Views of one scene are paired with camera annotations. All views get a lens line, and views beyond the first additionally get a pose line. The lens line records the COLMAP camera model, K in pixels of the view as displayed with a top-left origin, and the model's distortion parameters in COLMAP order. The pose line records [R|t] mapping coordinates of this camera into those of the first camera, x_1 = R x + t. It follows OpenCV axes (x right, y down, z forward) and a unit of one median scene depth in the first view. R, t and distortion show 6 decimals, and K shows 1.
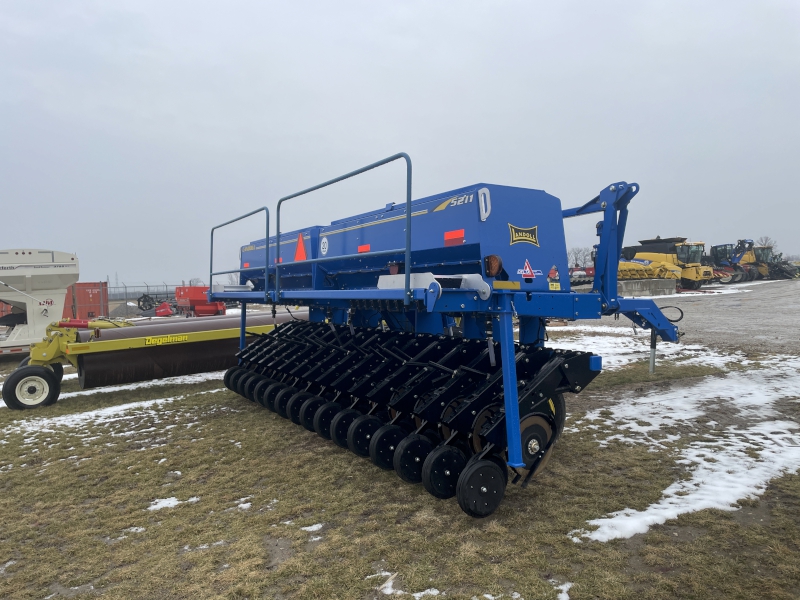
lens RADIAL K [[635.1, 0, 400.0], [0, 635.1, 300.0], [0, 0, 1]] dist [0.115591, -0.188687]
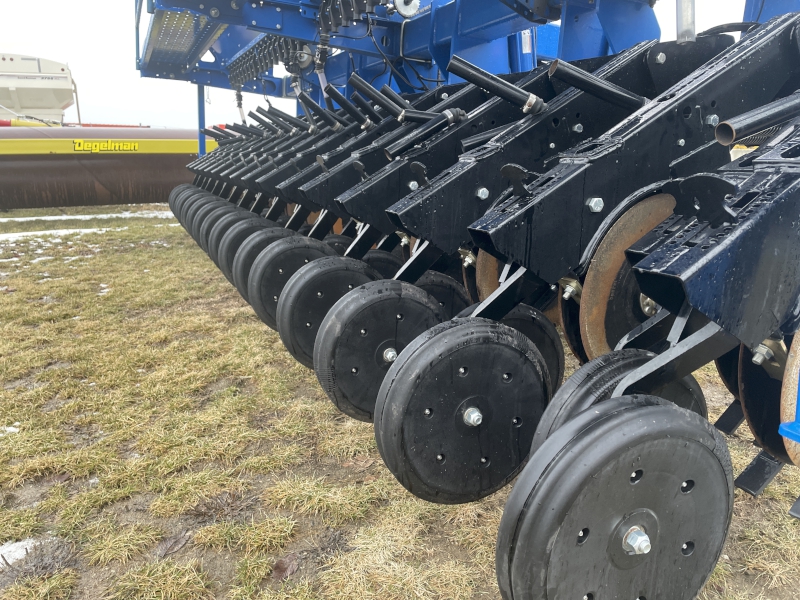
lens RADIAL K [[635.1, 0, 400.0], [0, 635.1, 300.0], [0, 0, 1]] dist [0.115591, -0.188687]
pose [[0.993406, 0.069832, -0.090930, 0.059433], [-0.051094, 0.979643, 0.194138, 0.158072], [0.102636, -0.188212, 0.976751, 0.686562]]
